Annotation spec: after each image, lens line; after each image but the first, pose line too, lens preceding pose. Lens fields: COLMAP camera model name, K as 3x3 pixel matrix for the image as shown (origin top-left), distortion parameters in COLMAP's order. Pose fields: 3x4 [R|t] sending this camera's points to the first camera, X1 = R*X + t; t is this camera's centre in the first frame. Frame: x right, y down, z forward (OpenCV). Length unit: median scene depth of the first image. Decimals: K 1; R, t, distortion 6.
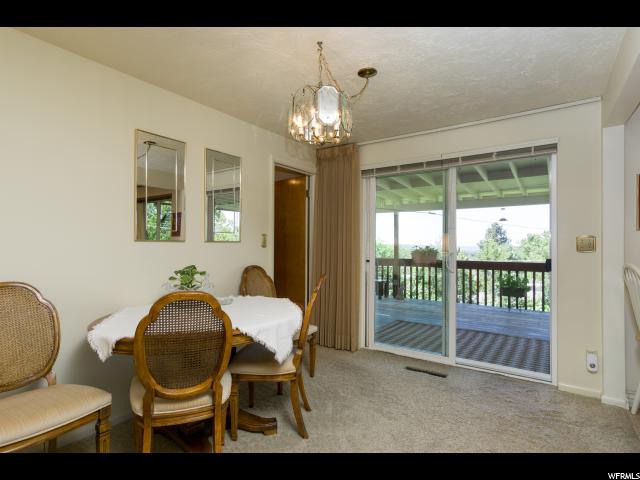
lens RADIAL K [[340.8, 0, 320.0], [0, 340.8, 240.0], [0, 0, 1]] dist [-0.001288, -0.000441]
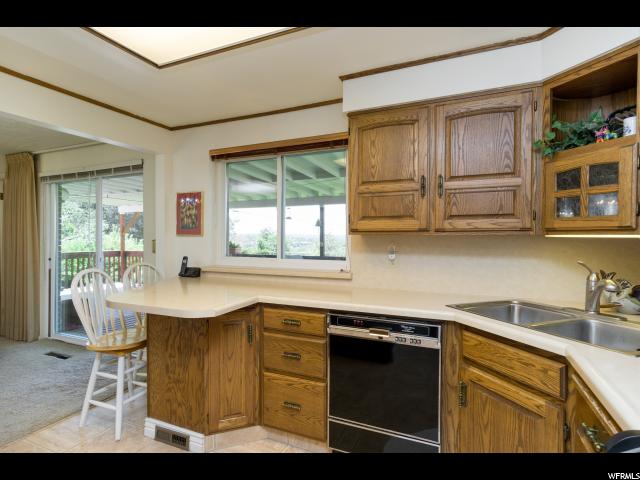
lens RADIAL K [[340.8, 0, 320.0], [0, 340.8, 240.0], [0, 0, 1]] dist [-0.001288, -0.000441]
pose [[0.981903, -0.003955, 0.189345, 0.790689], [-0.001931, 0.999521, 0.030894, -0.036902], [-0.189376, -0.030700, 0.981425, -0.243879]]
